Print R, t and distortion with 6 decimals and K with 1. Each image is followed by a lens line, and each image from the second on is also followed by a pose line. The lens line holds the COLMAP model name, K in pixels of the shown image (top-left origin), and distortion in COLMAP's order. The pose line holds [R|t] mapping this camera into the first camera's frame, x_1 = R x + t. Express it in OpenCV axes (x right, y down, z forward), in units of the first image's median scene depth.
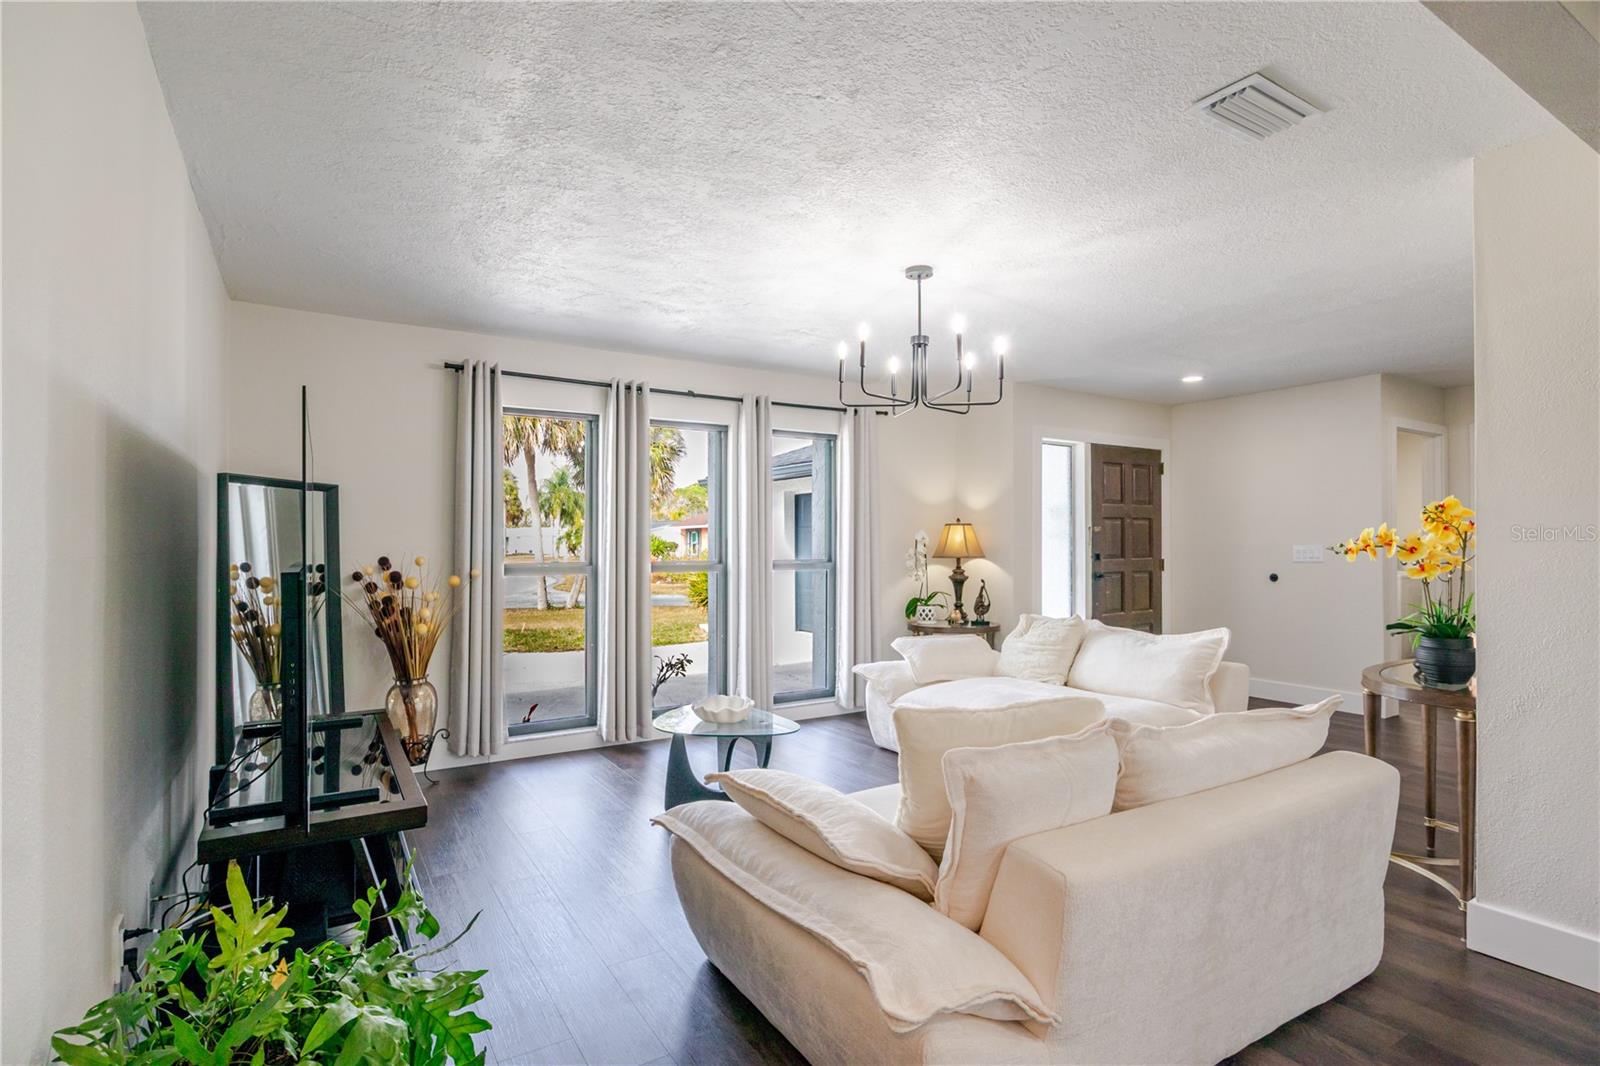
lens RADIAL K [[802.2, 0, 811.2], [0, 802.2, 533.6], [0, 0, 1]] dist [-0.007212, 0.000218]
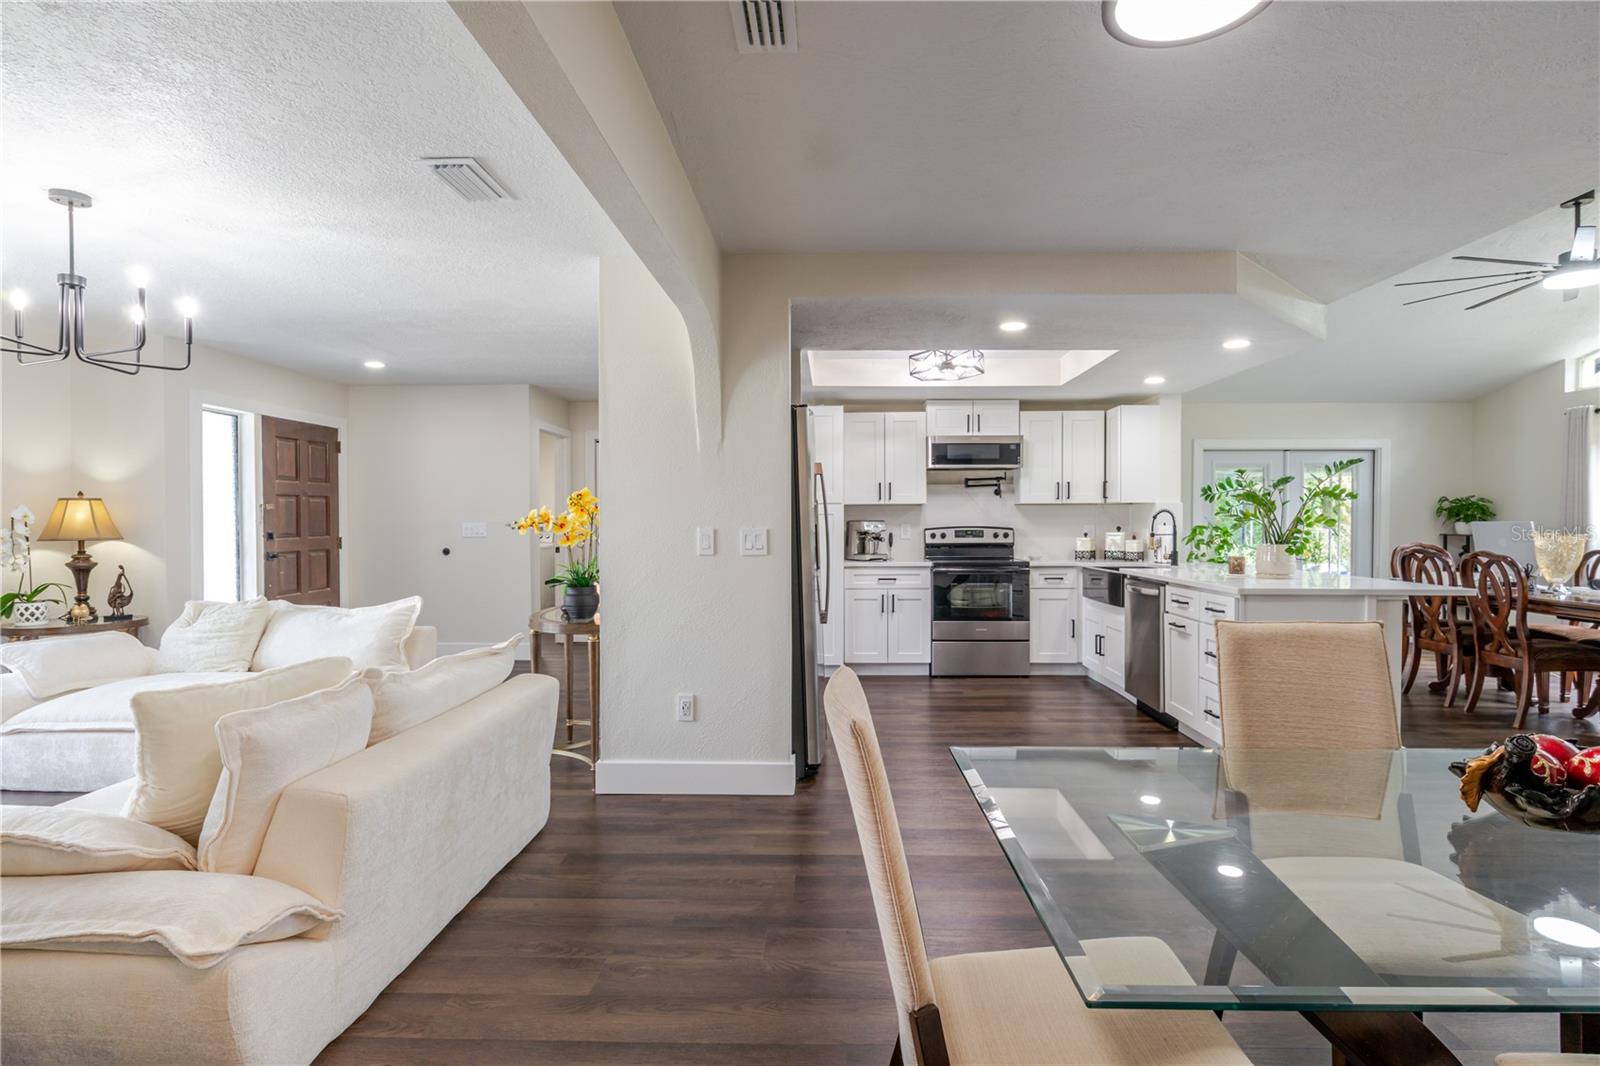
lens RADIAL K [[802.2, 0, 811.2], [0, 802.2, 533.6], [0, 0, 1]] dist [-0.007212, 0.000218]
pose [[0.561551, -0.015943, 0.827289, -0.122694], [-0.006788, 0.999692, 0.023872, -0.001294], [-0.827415, -0.019021, 0.561269, -0.110231]]
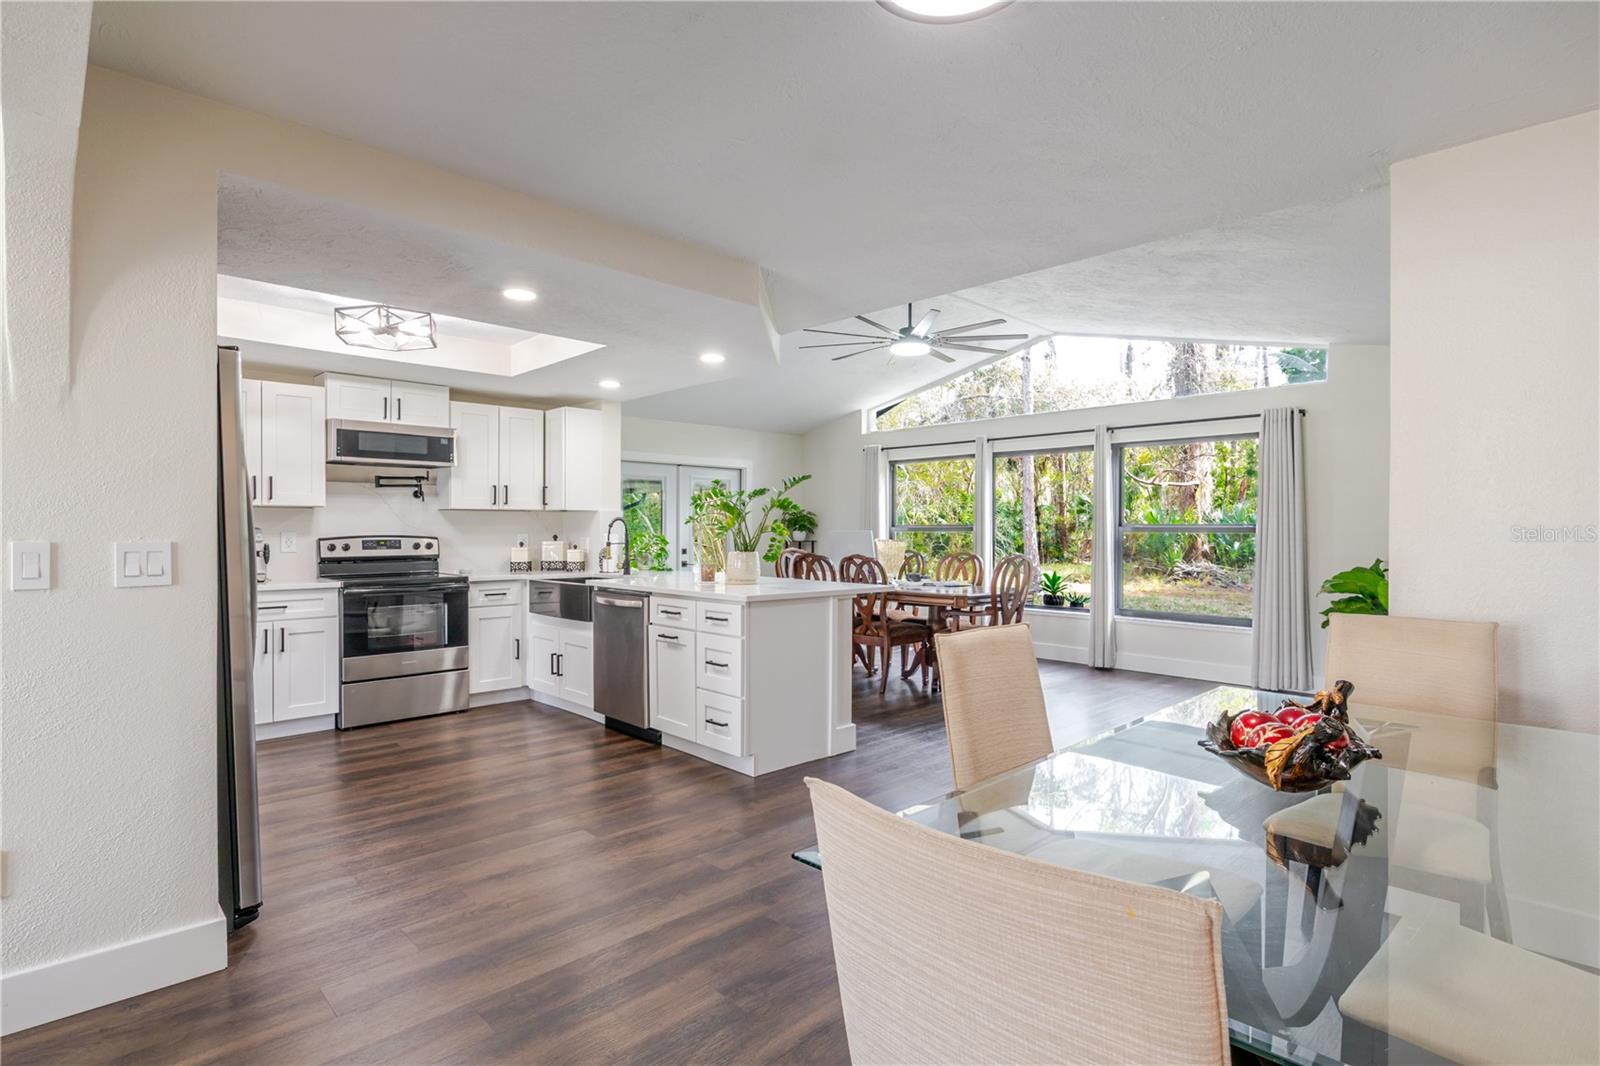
lens RADIAL K [[802.2, 0, 811.2], [0, 802.2, 533.6], [0, 0, 1]] dist [-0.007212, 0.000218]
pose [[-0.198651, -0.008201, 0.980036, -0.004508], [-0.013678, 0.999891, 0.005595, 0.001076], [-0.979975, -0.012293, -0.198742, 0.155125]]
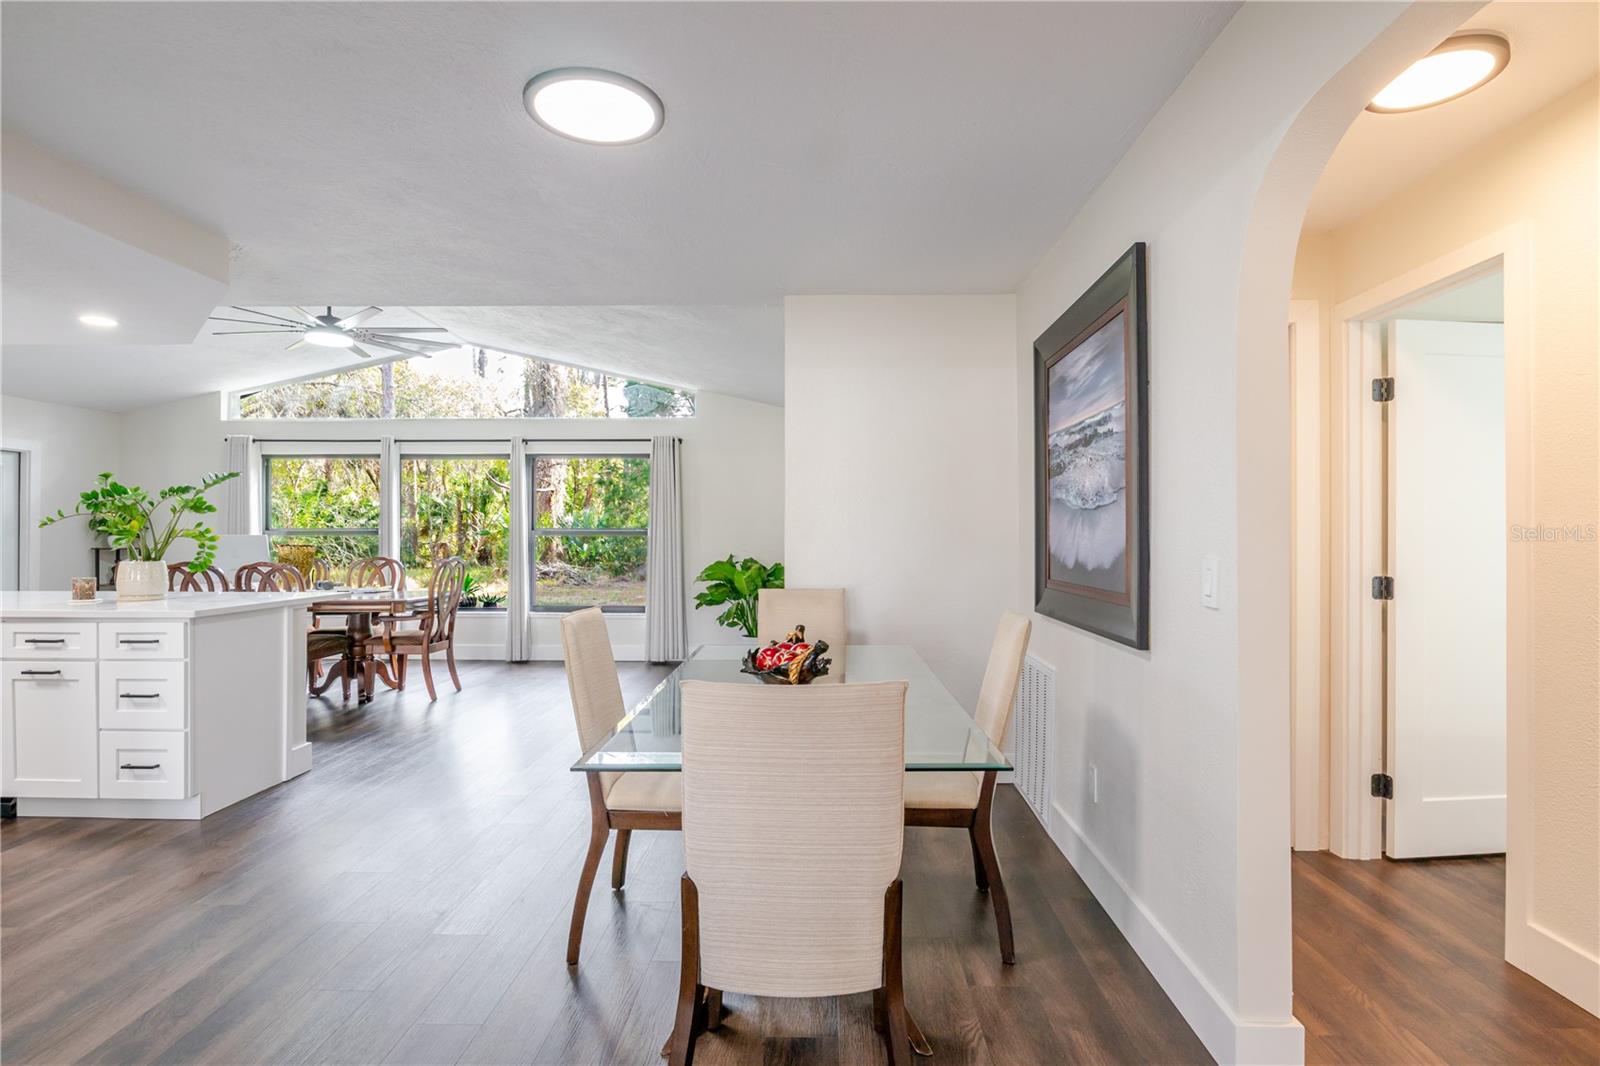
lens RADIAL K [[802.2, 0, 811.2], [0, 802.2, 533.6], [0, 0, 1]] dist [-0.007212, 0.000218]
pose [[-0.830674, -0.002946, 0.556752, -0.049593], [-0.008432, 0.999938, -0.007290, 0.002627], [-0.556696, -0.010750, -0.830647, 0.409325]]
